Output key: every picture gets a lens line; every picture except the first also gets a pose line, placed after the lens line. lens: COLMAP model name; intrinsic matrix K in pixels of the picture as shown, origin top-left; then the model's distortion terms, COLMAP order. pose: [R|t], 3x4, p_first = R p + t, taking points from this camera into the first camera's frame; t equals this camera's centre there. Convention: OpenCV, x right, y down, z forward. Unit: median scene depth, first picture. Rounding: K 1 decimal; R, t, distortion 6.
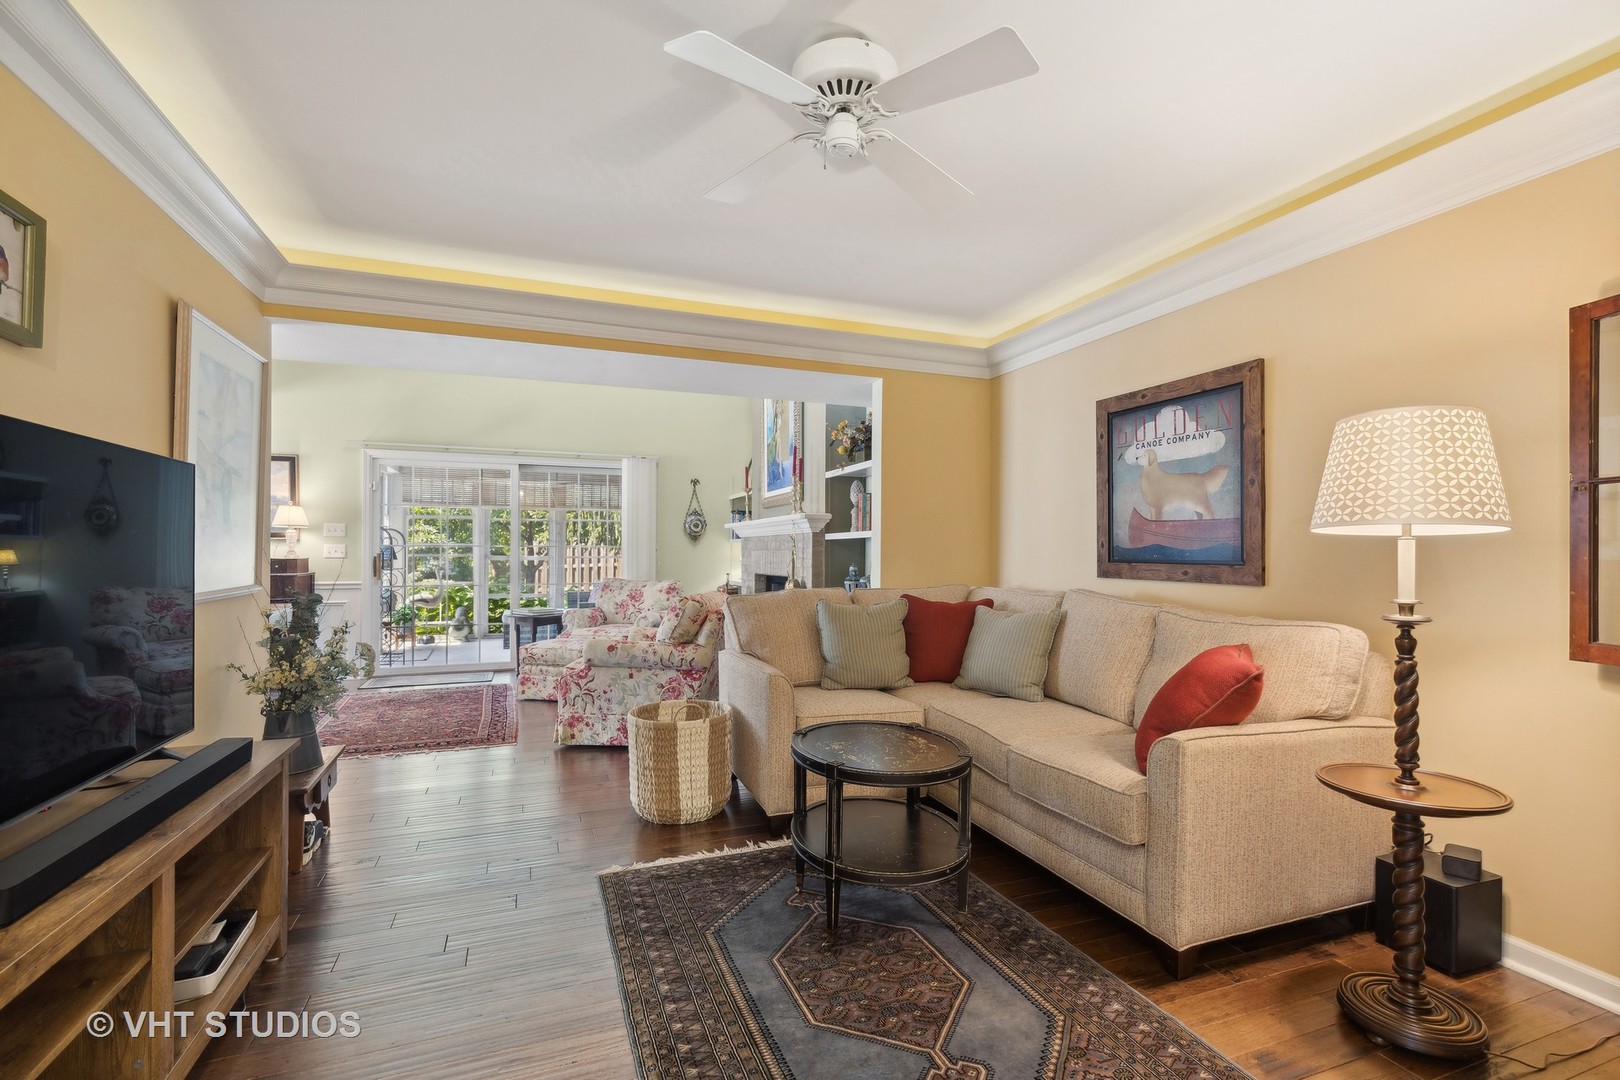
lens RADIAL K [[743.2, 0, 805.2], [0, 743.2, 550.7], [0, 0, 1]] dist [-0.001180, -0.000334]
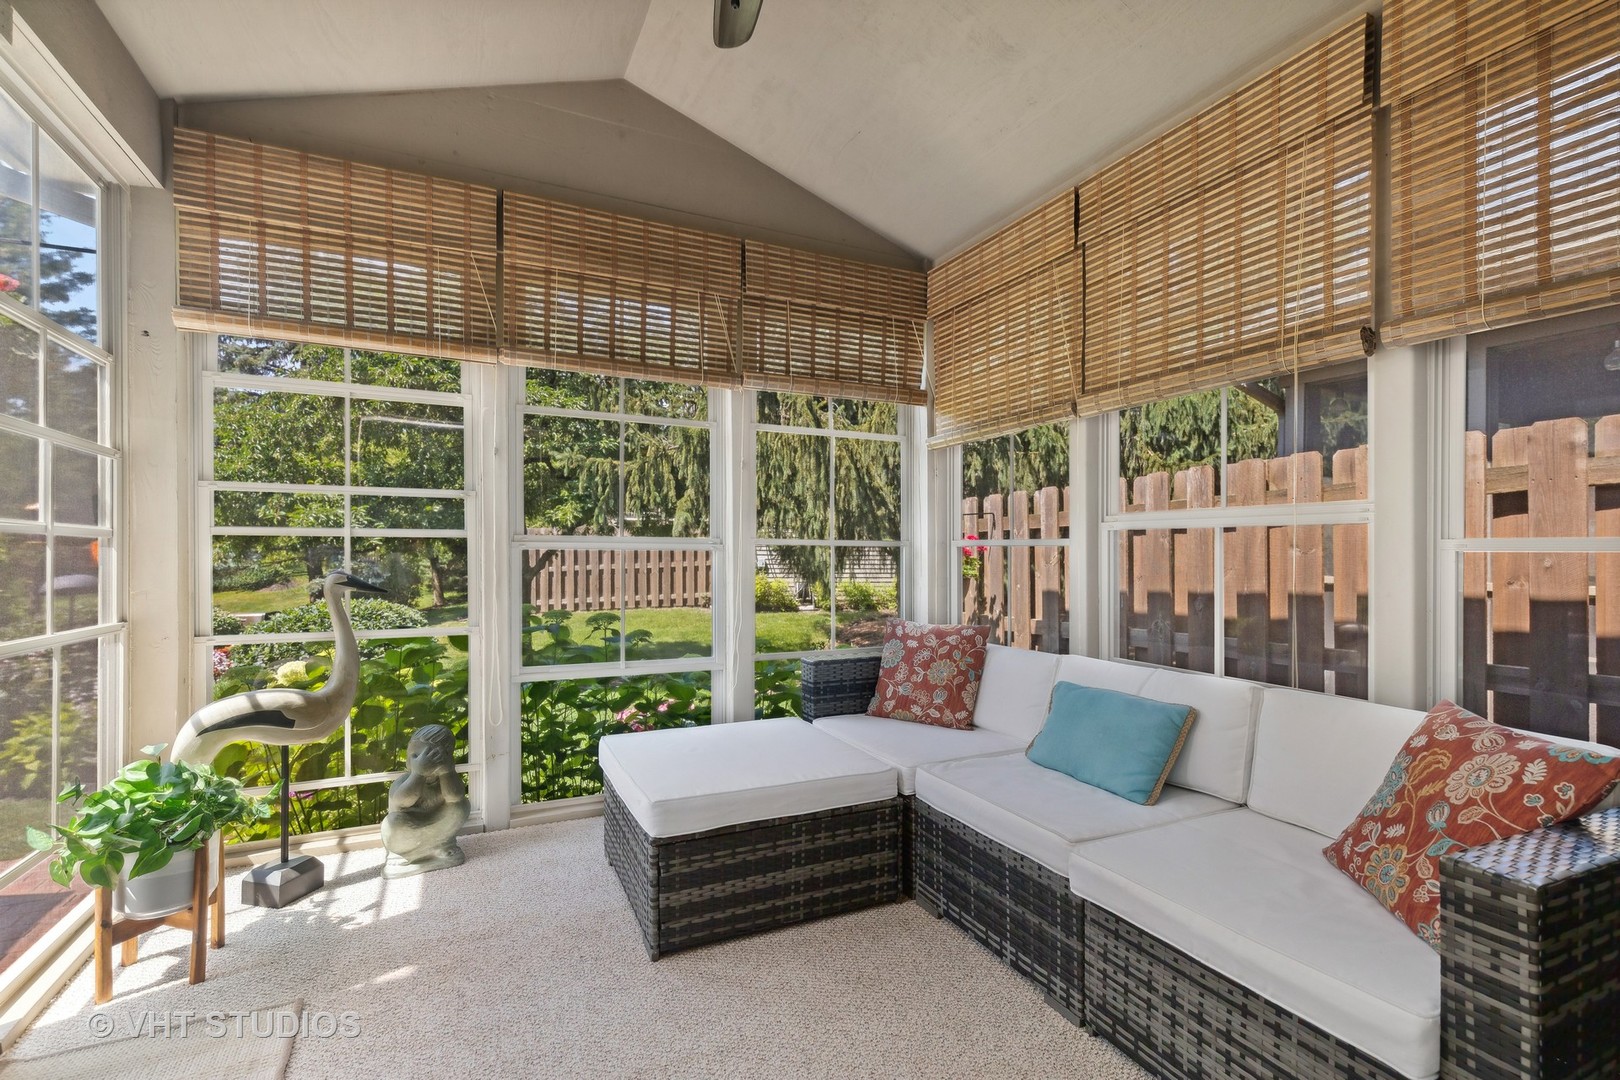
lens RADIAL K [[743.2, 0, 809.6], [0, 743.2, 546.8], [0, 0, 1]] dist [-0.001180, -0.000334]
pose [[0.999931, -0.007524, 0.009066, -0.334200], [0.007492, 0.999966, 0.003540, 0.013134], [-0.009092, -0.003472, 0.999953, 0.743879]]
